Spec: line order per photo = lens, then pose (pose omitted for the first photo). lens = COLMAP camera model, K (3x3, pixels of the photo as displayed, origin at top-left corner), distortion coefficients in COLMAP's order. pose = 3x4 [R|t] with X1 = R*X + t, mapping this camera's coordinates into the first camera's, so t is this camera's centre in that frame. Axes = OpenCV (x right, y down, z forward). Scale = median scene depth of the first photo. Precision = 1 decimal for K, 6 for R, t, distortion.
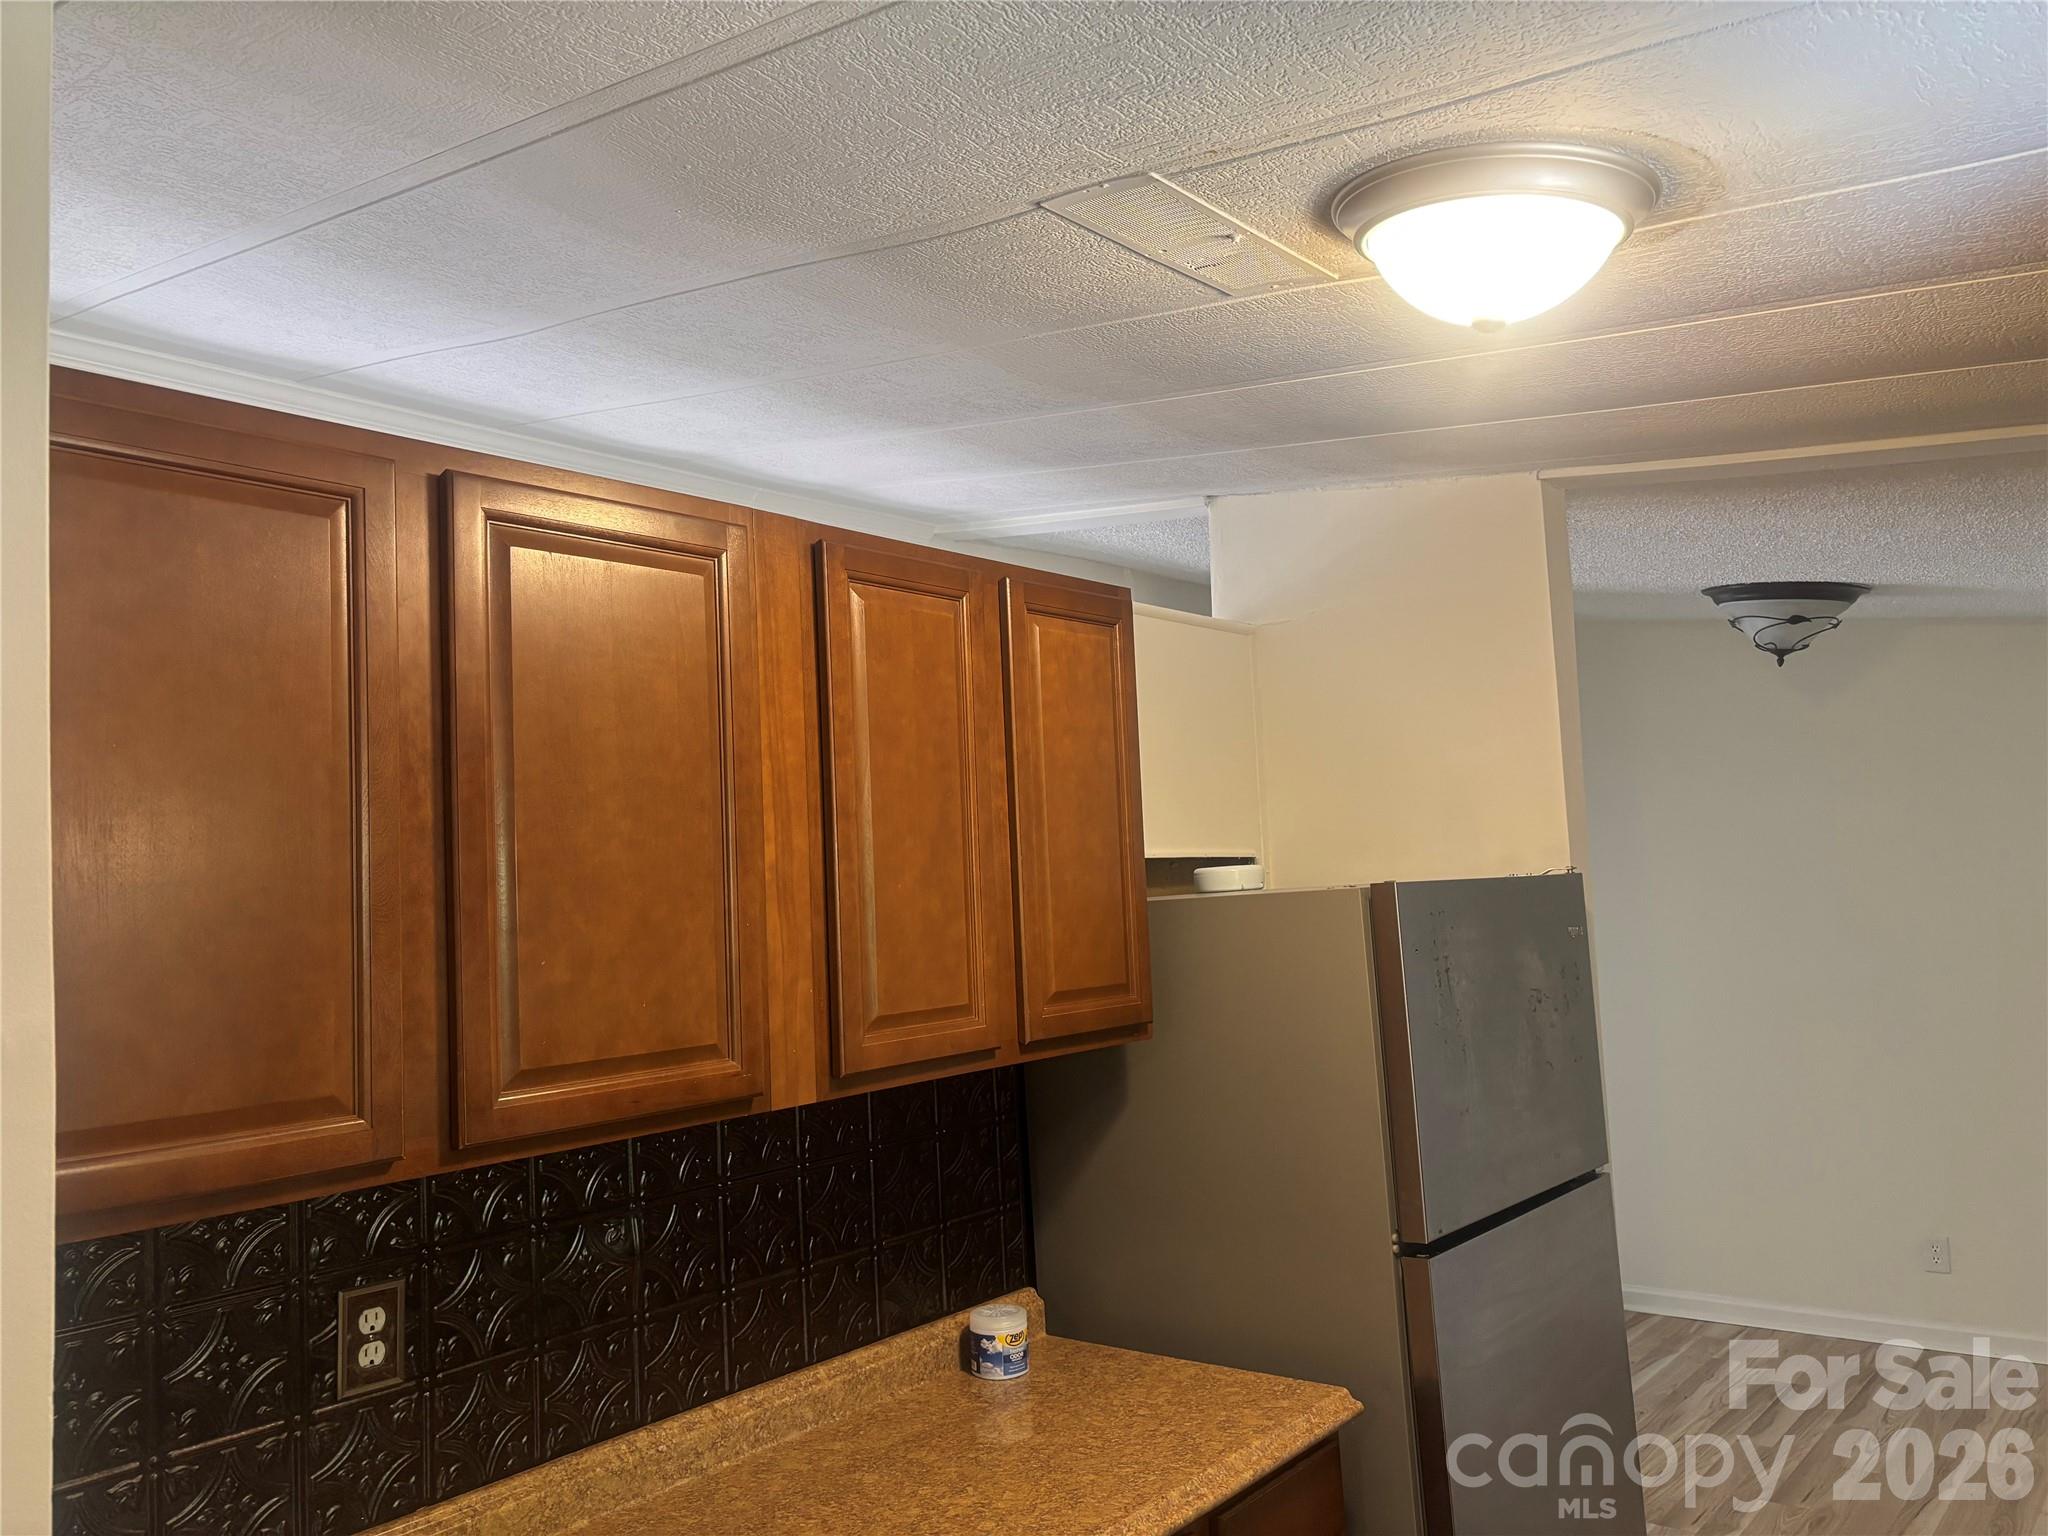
lens RADIAL K [[1561.1, 0, 1020.1], [0, 1561.1, 769.7], [0, 0, 1]] dist [0.044840, -0.045430]
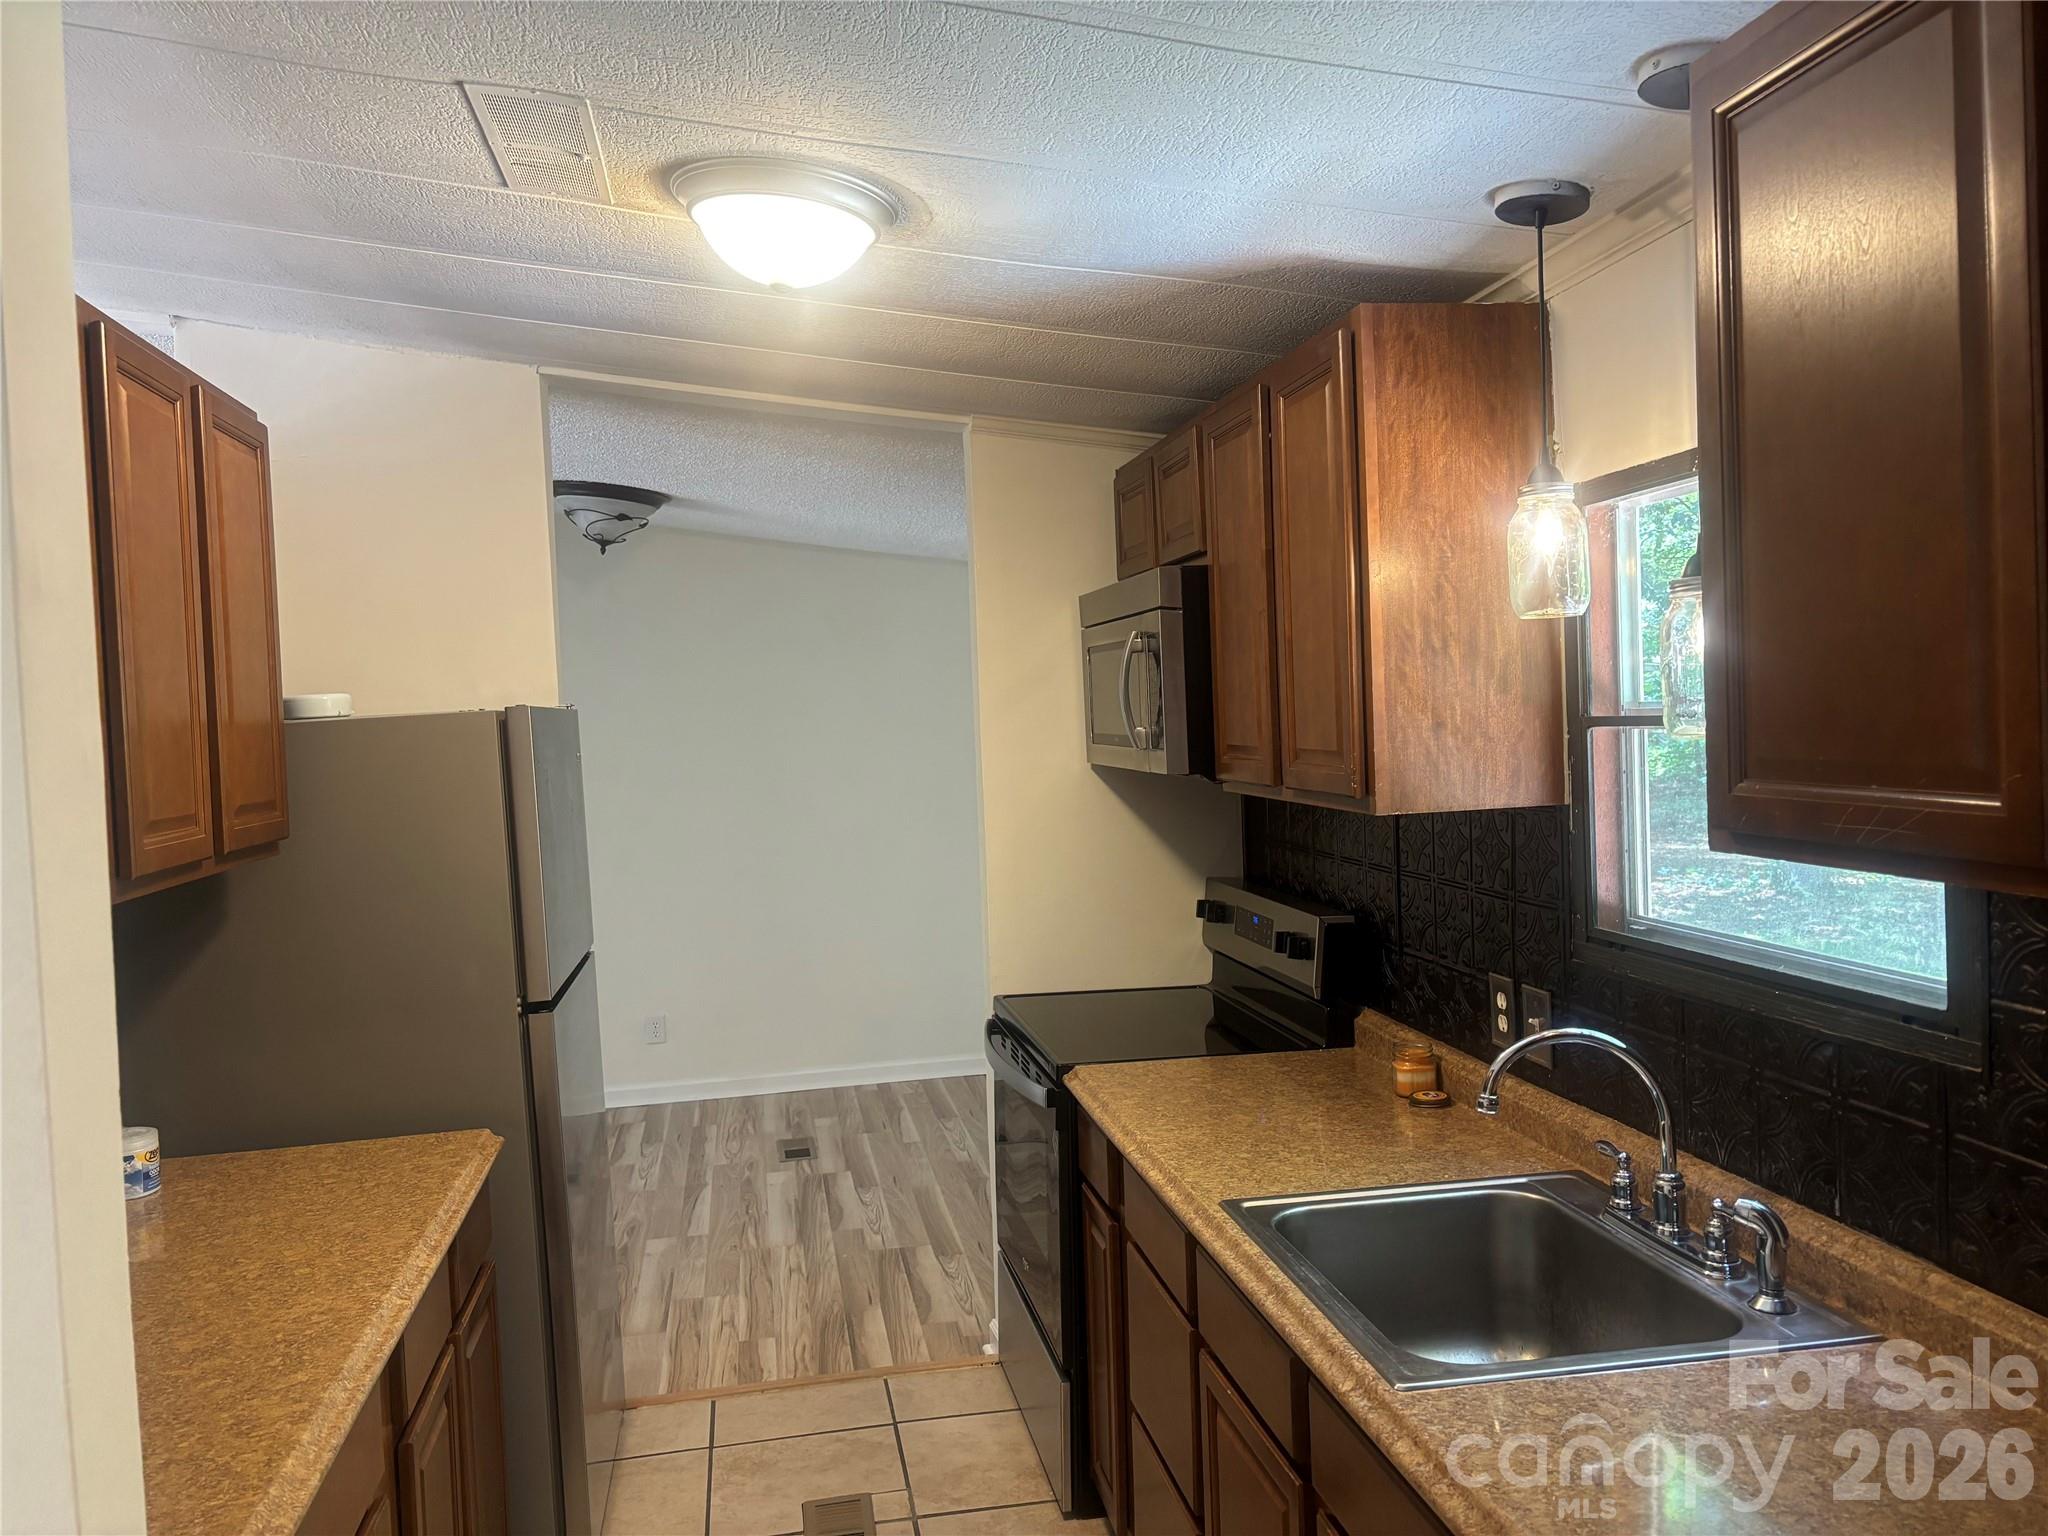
lens RADIAL K [[1561.1, 0, 1018.4], [0, 1561.1, 761.3], [0, 0, 1]] dist [0.044840, -0.045430]
pose [[0.647389, -0.005088, 0.762143, -0.408736], [-0.047023, 0.997806, 0.046605, 0.039056], [-0.760708, -0.066010, 0.645729, -0.051697]]
